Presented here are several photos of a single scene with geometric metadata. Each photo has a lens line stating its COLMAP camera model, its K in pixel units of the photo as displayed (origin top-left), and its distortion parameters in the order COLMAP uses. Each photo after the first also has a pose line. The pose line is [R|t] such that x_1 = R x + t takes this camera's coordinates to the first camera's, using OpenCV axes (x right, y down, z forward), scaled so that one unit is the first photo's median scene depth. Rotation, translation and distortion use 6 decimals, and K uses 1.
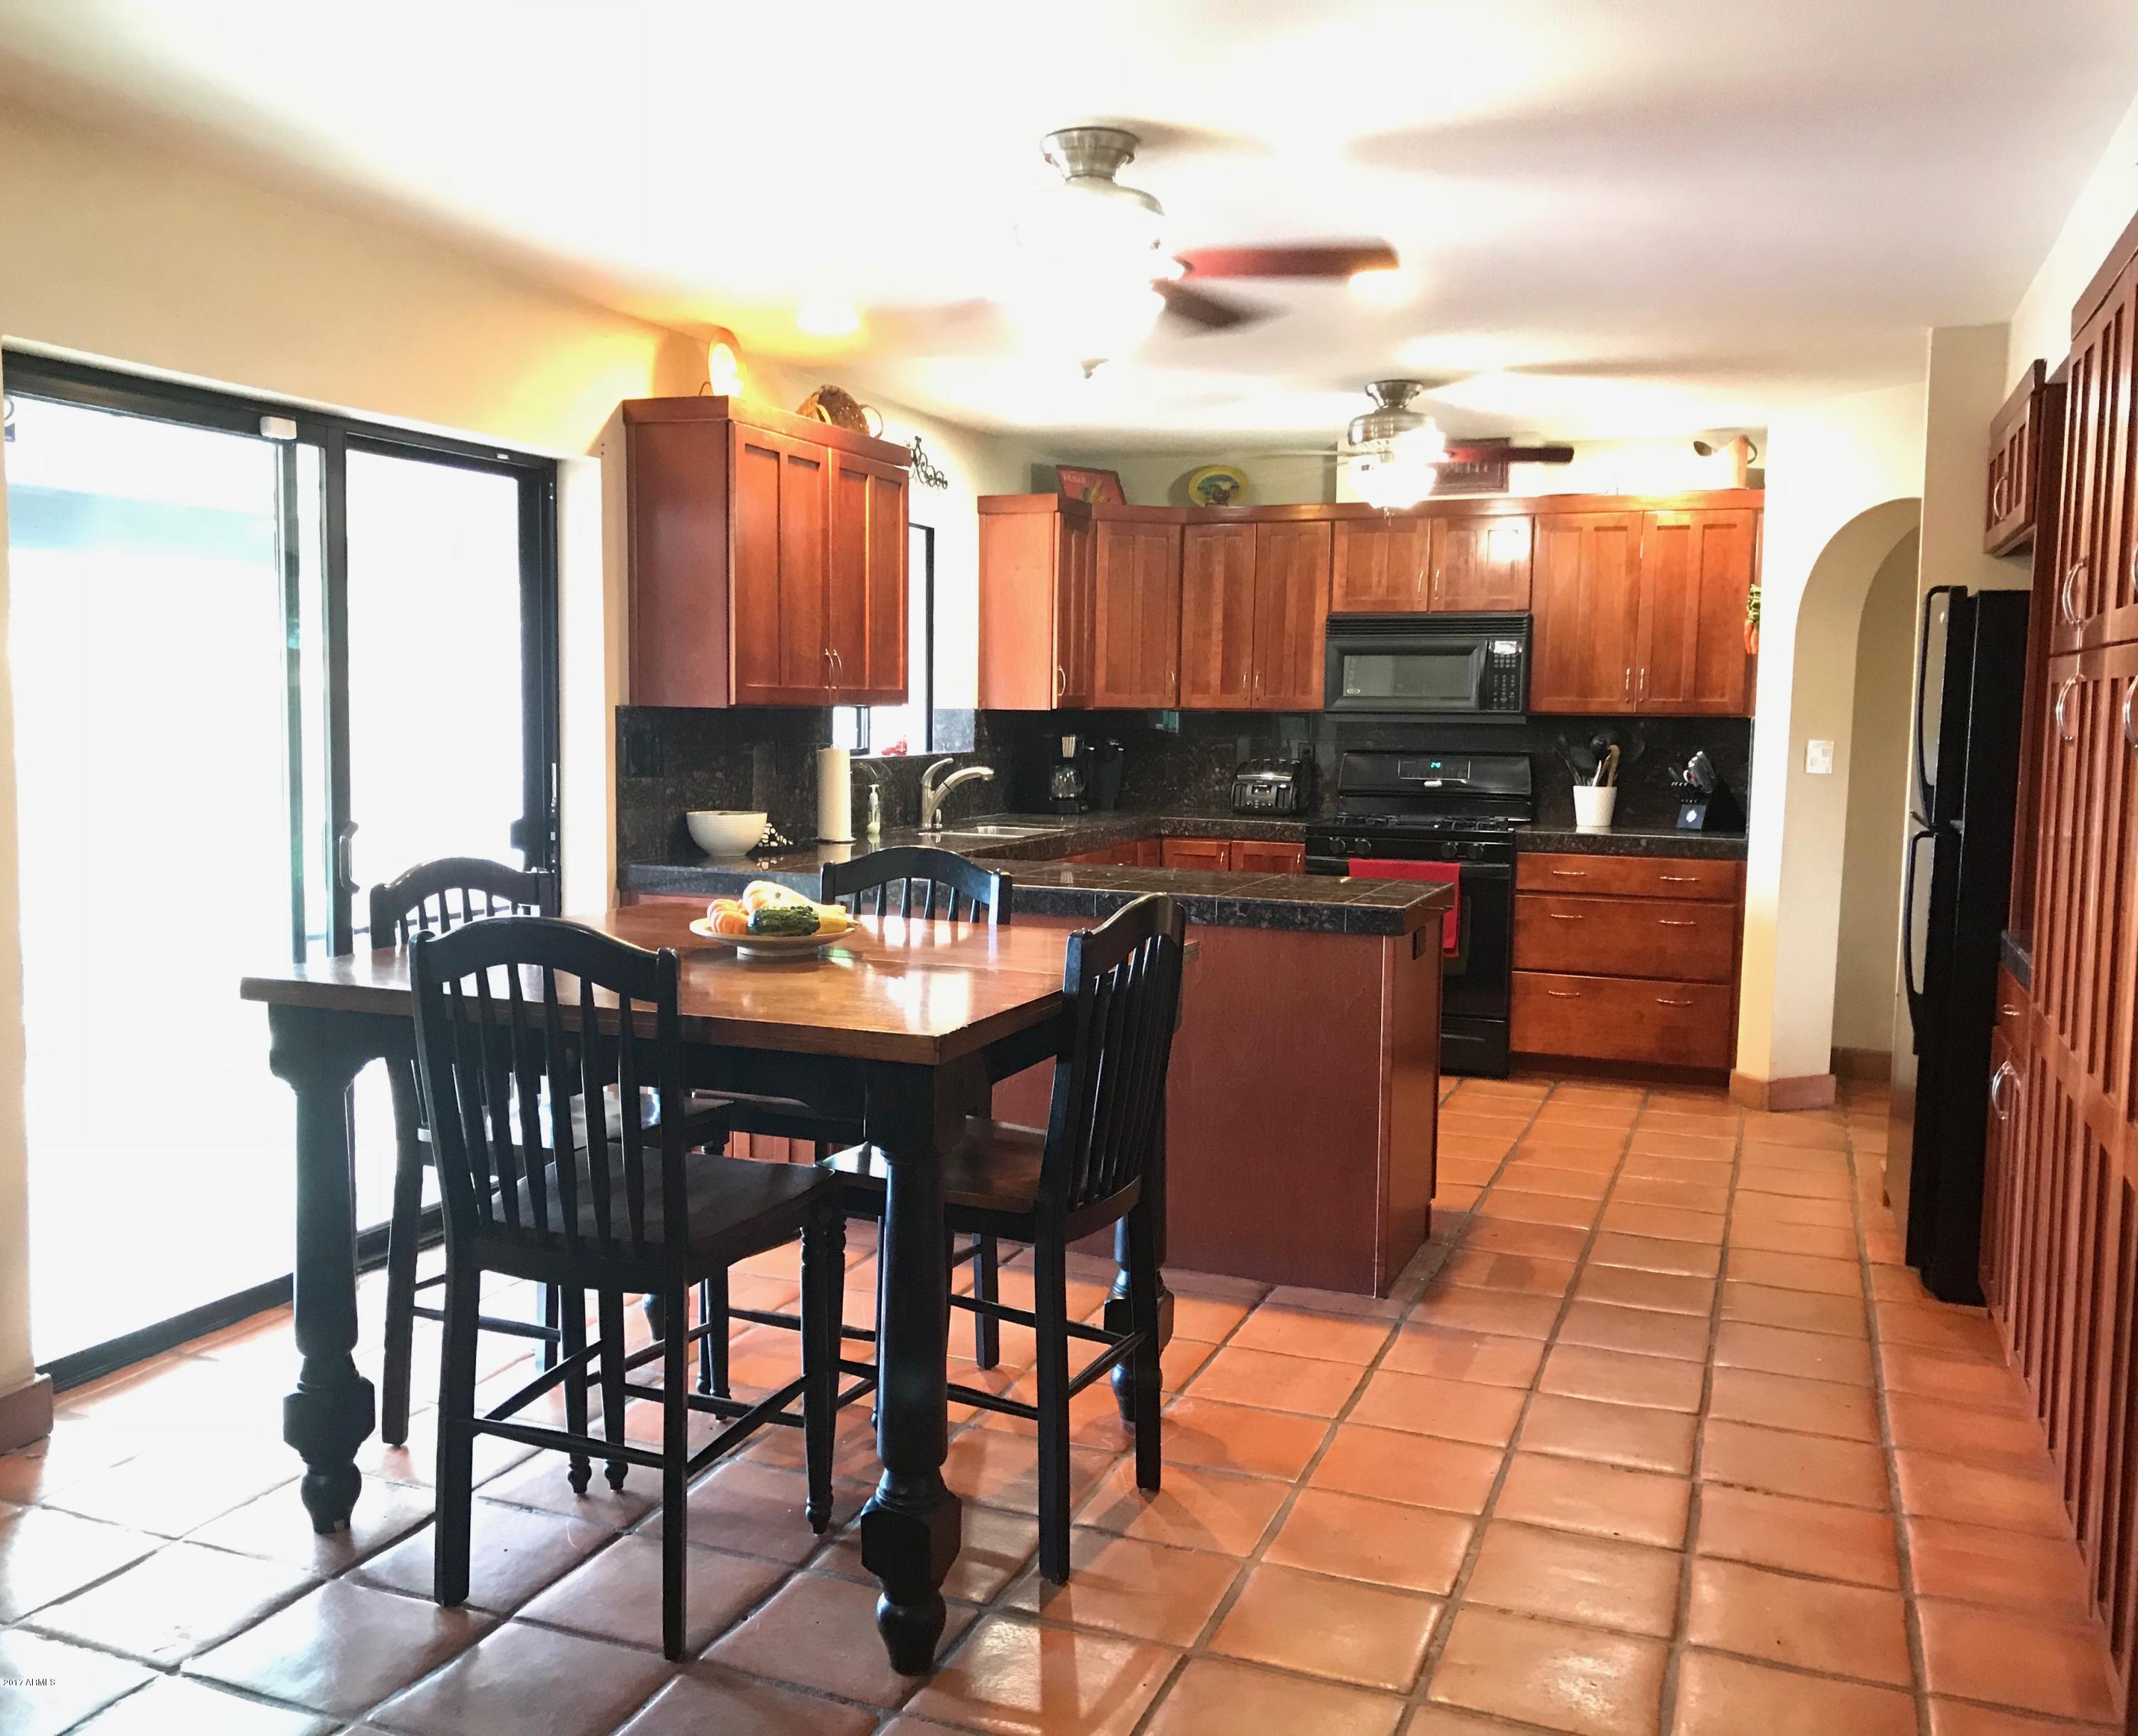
lens RADIAL K [[1830.6, 0, 1069.0], [0, 1830.6, 868.0], [0, 0, 1]] dist [-0.006595, -0.004147]
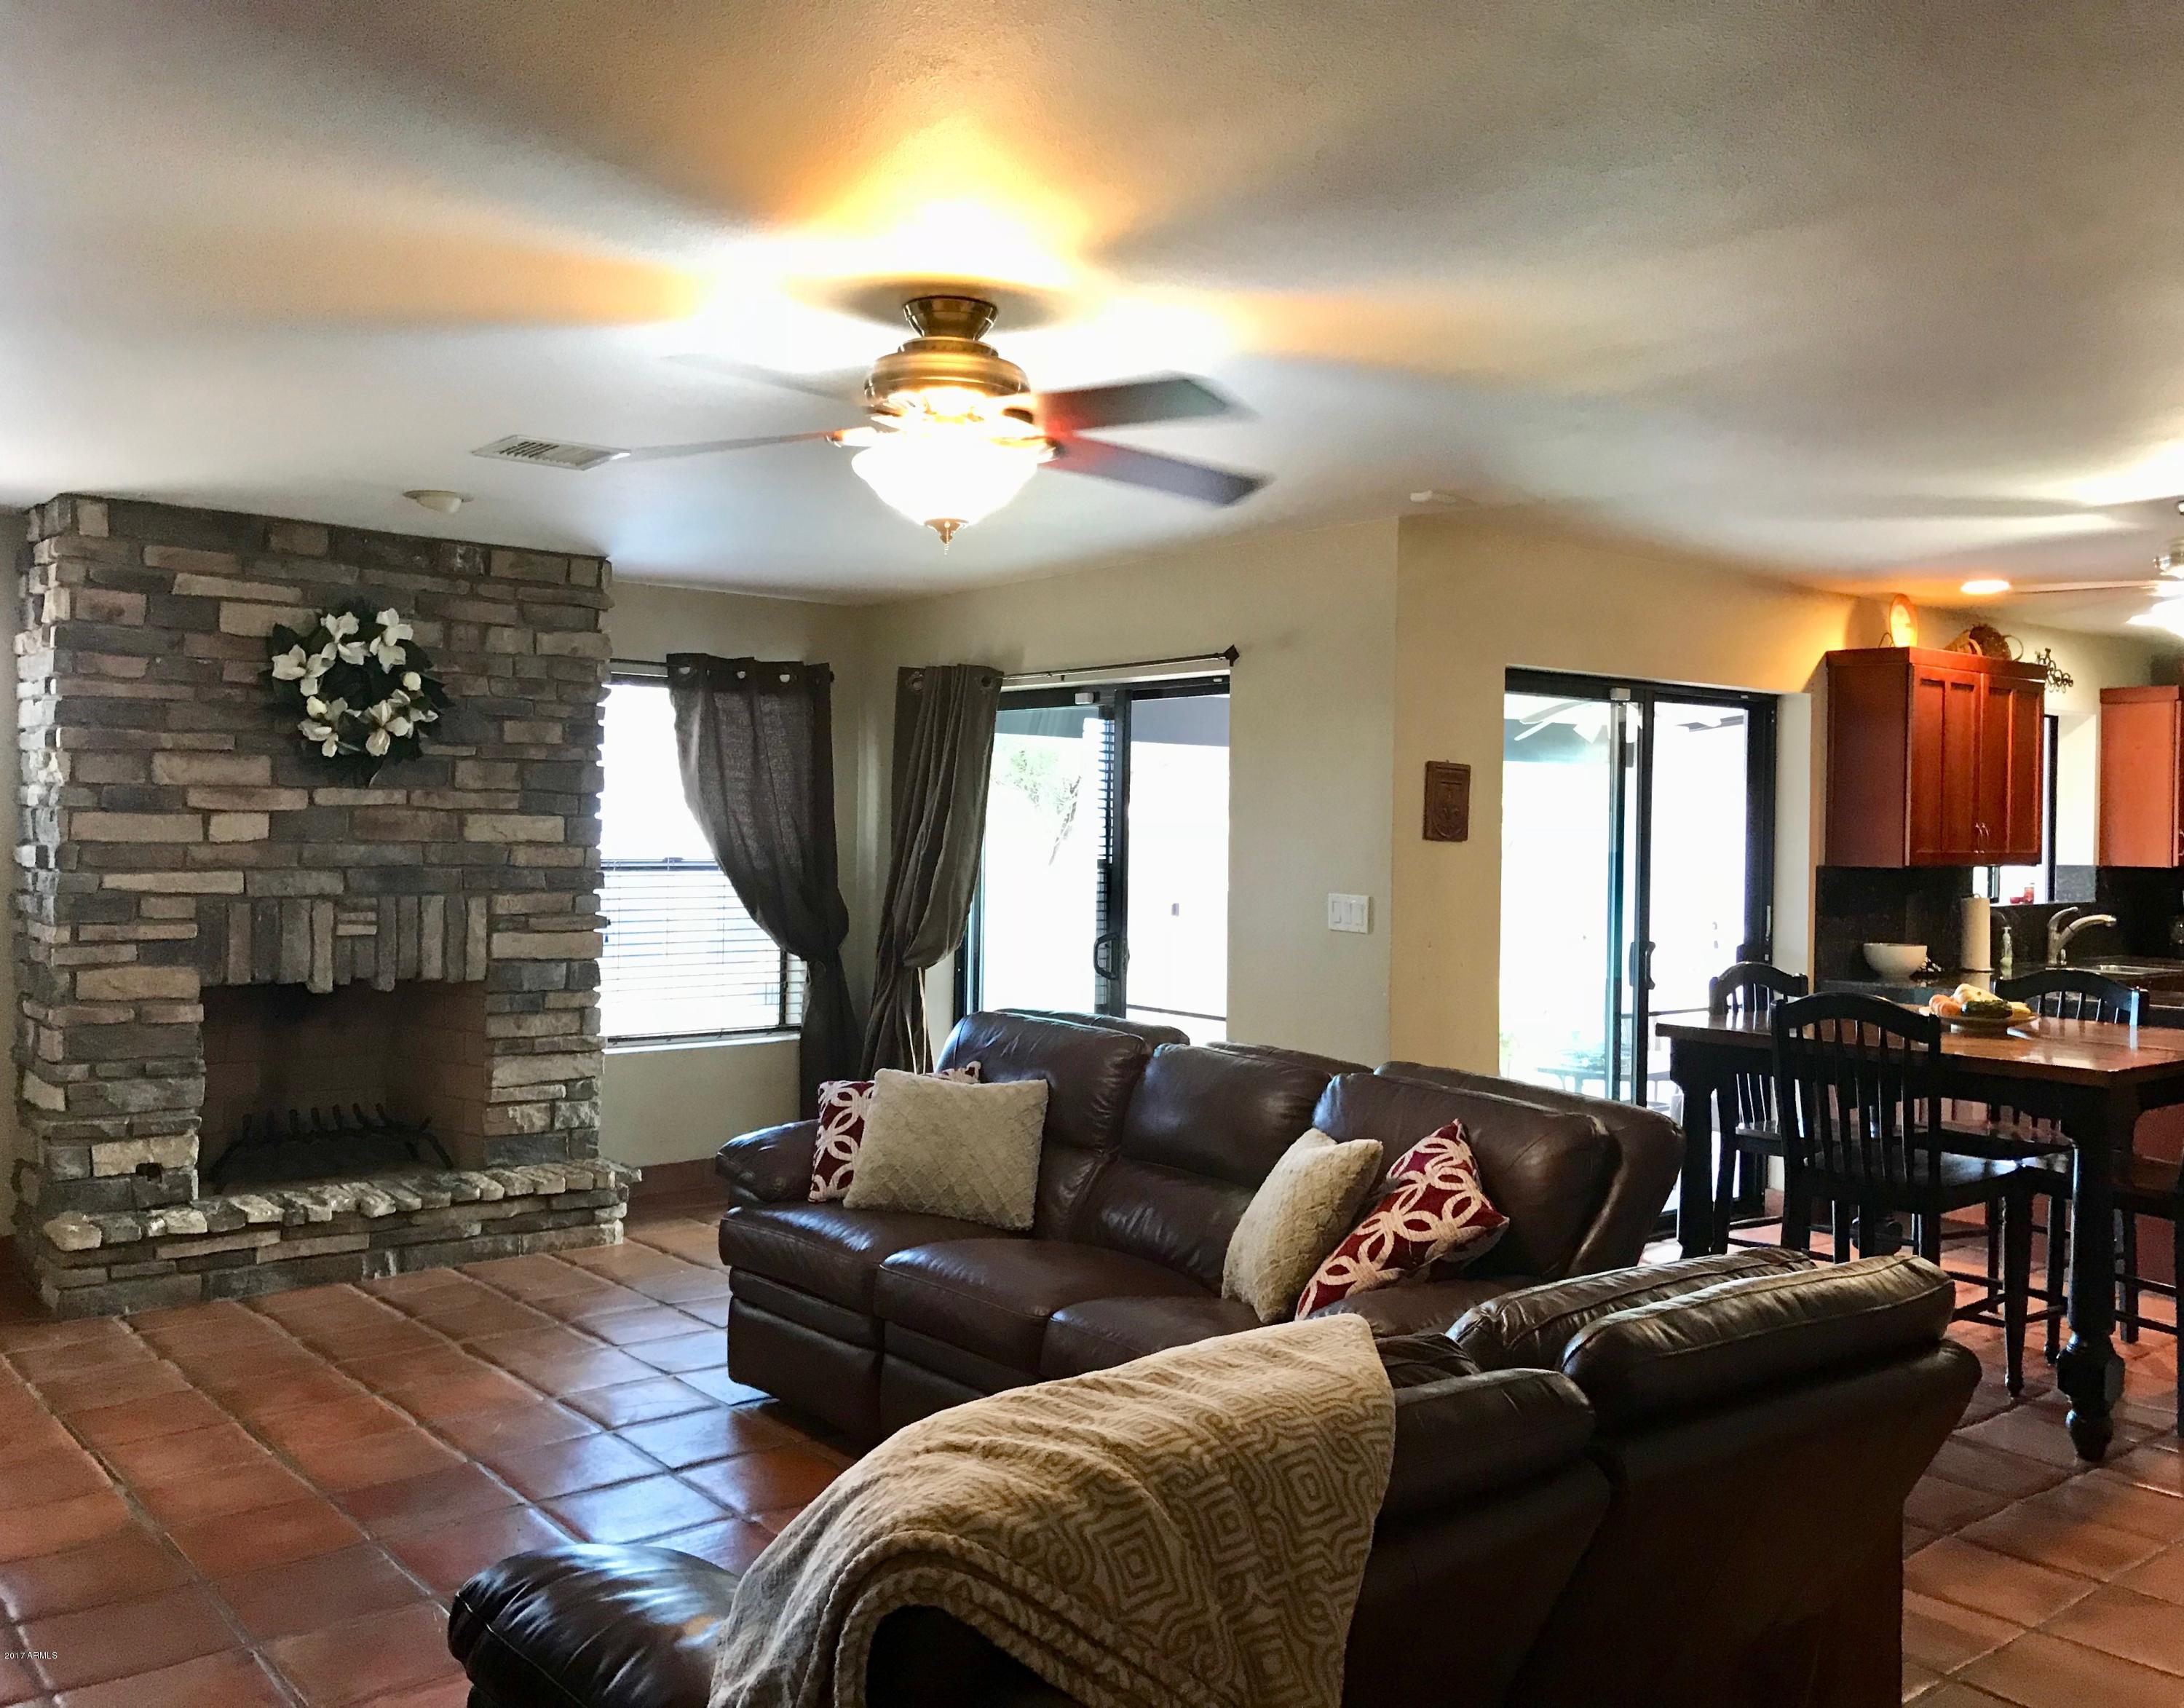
lens RADIAL K [[1884.9, 0, 1092.0], [0, 1884.9, 854.0], [0, 0, 1]] dist [-0.008065, 0.091312]
pose [[0.869419, 0.003677, -0.494061, -0.013656], [-0.044931, 0.996417, -0.071650, 0.029908], [0.492028, 0.084493, 0.866470, -0.509758]]
